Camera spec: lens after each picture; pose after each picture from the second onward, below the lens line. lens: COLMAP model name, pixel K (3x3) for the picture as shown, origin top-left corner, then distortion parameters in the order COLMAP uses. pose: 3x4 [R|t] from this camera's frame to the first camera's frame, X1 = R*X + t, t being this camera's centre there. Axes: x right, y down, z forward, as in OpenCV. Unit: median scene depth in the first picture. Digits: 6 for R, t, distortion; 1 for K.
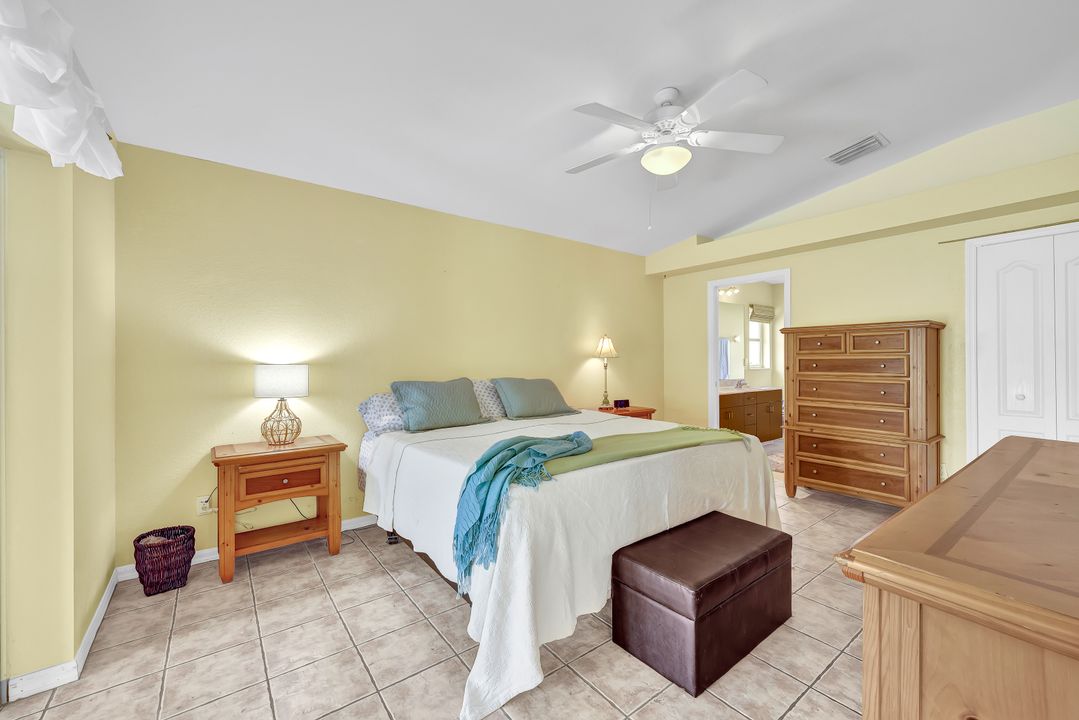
lens RADIAL K [[429.3, 0, 543.7], [0, 429.3, 356.5], [0, 0, 1]] dist [0.003230, 0.000452]
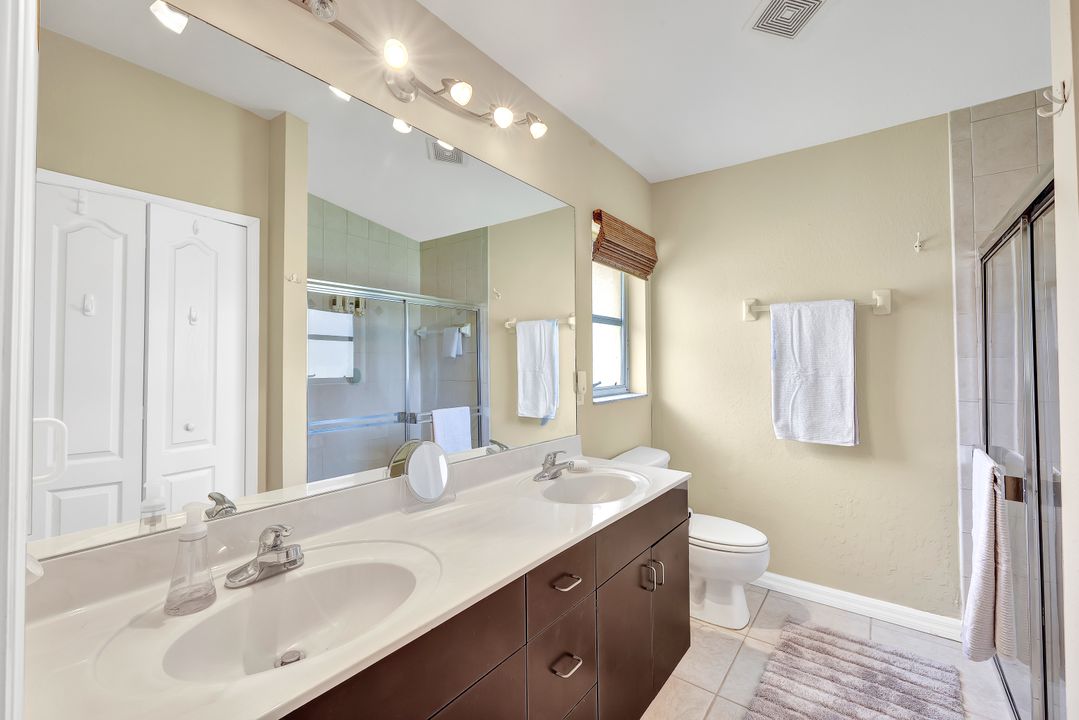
lens RADIAL K [[429.3, 0, 539.7], [0, 429.3, 359.1], [0, 0, 1]] dist [0.003230, 0.000452]
pose [[0.961289, 0.006124, 0.275475, 0.347781], [-0.002015, 0.999882, -0.015198, -0.003319], [-0.275536, 0.014055, 0.961188, 0.690928]]
